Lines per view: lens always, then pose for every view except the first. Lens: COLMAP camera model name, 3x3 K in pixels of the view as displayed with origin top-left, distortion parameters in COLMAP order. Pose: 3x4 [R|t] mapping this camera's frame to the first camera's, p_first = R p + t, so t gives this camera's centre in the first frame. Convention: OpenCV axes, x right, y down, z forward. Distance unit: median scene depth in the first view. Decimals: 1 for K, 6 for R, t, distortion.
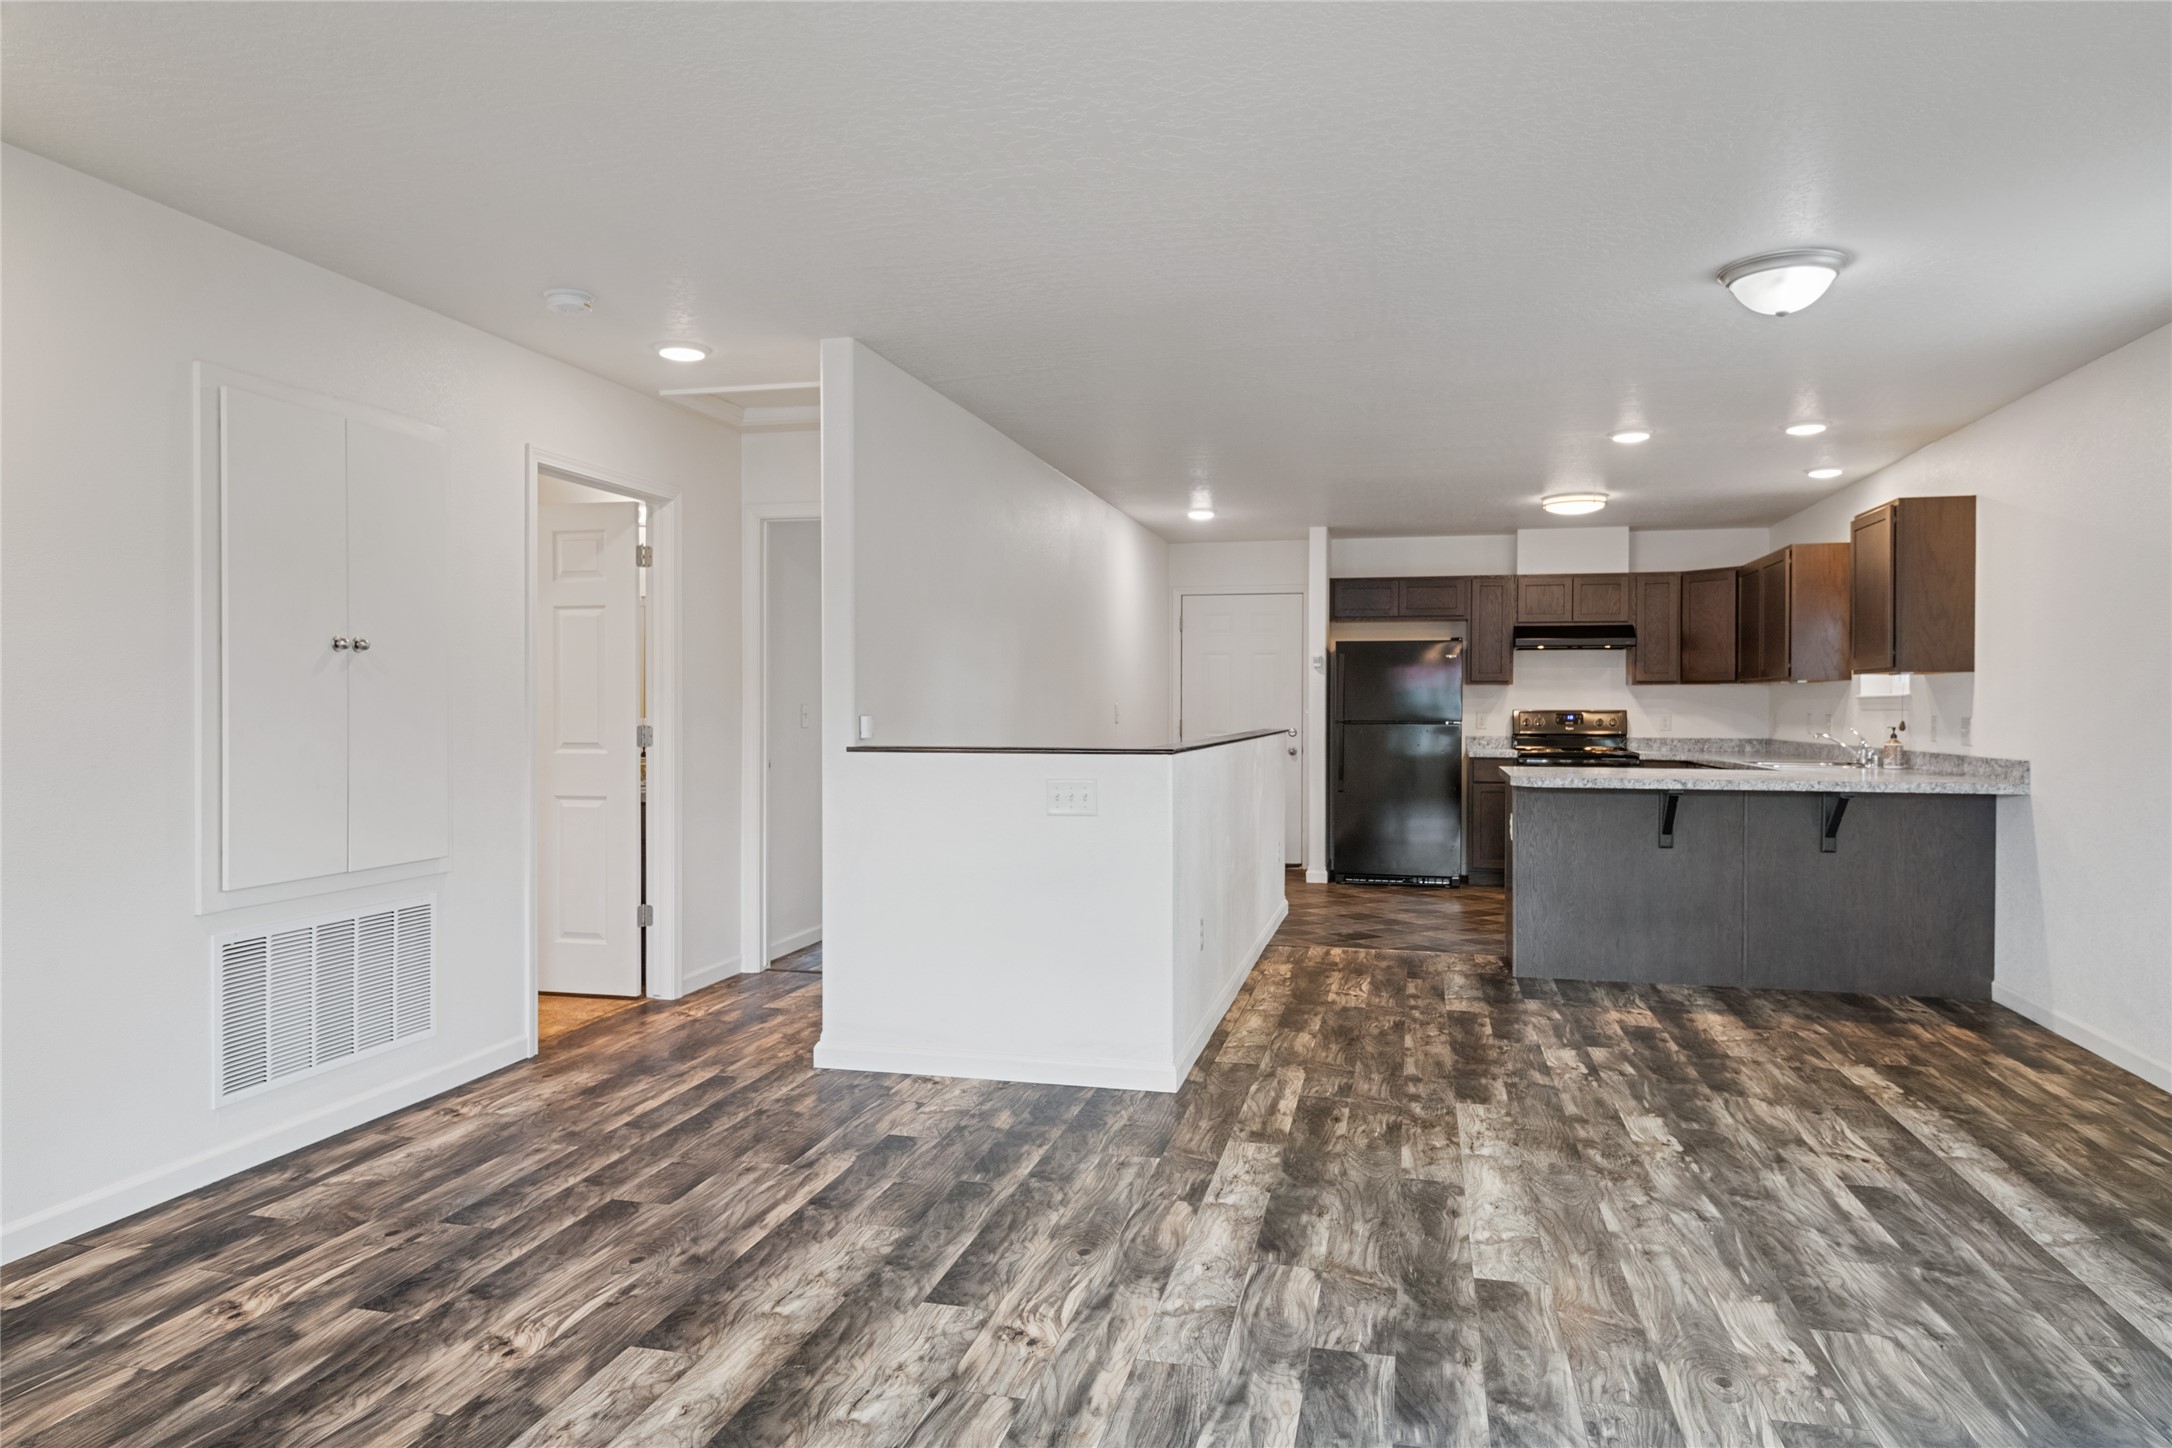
lens RADIAL K [[1346.2, 0, 1093.9], [0, 1346.2, 712.7], [0, 0, 1]] dist [0.019846, -0.028067]
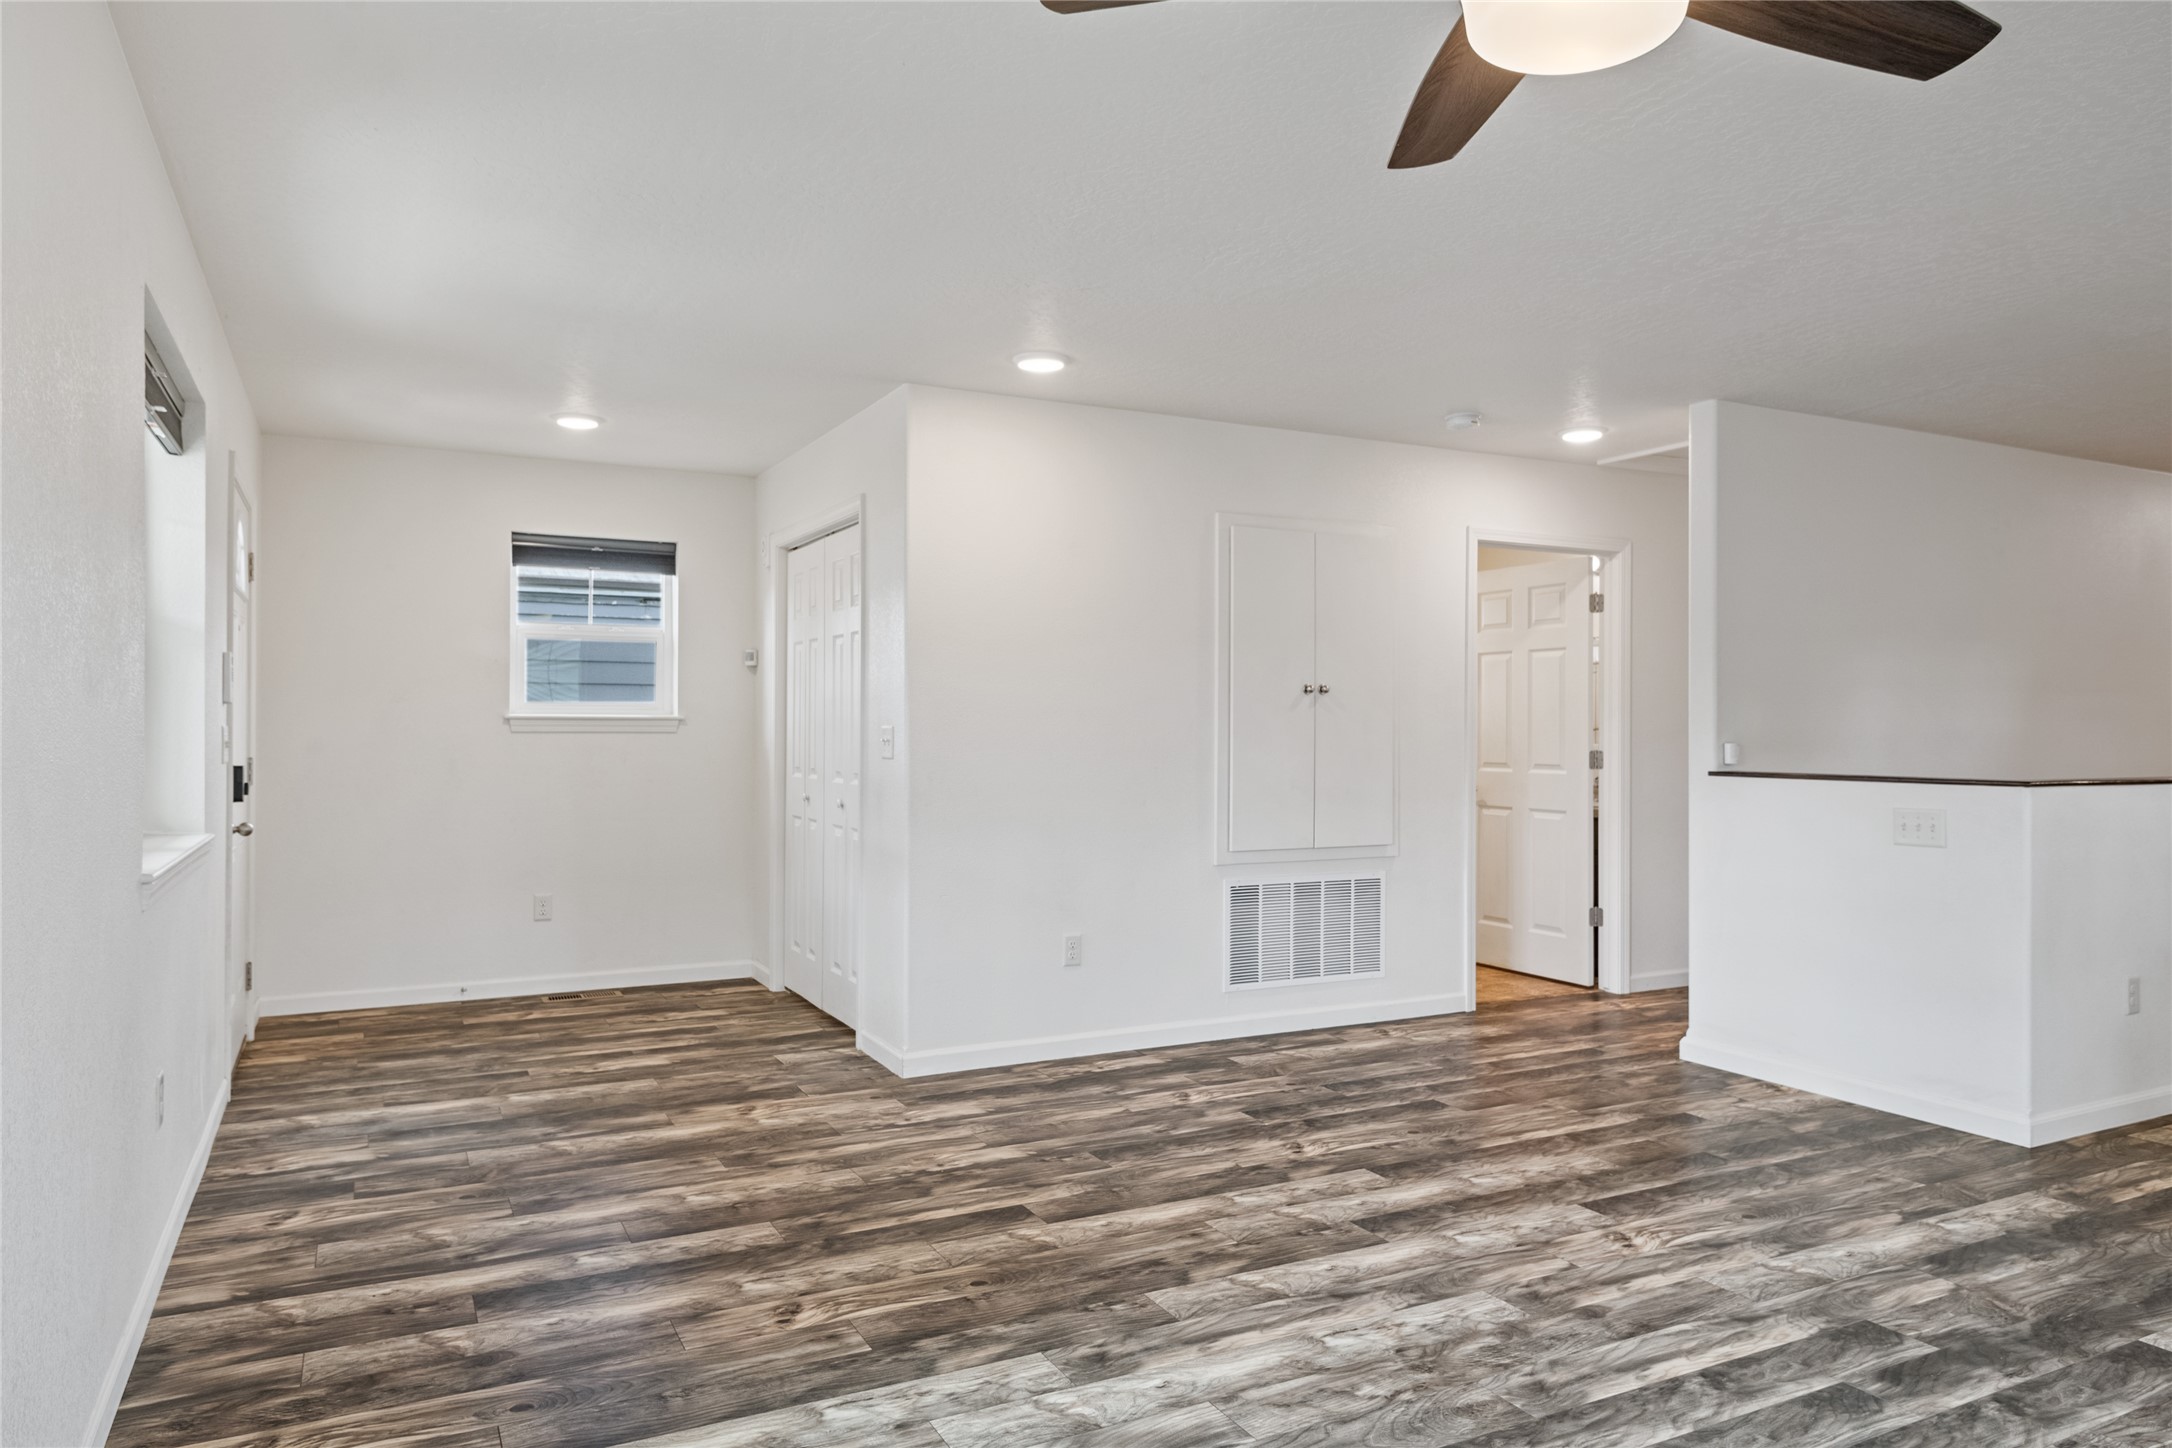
lens RADIAL K [[1387.4, 0, 1083.4], [0, 1387.4, 718.4], [0, 0, 1]] dist [0.030982, -0.037044]
pose [[0.654708, -0.003964, -0.755871, 0.360479], [-0.008054, 0.999893, -0.012220, 0.000263], [0.755839, 0.014088, 0.654606, -0.136802]]
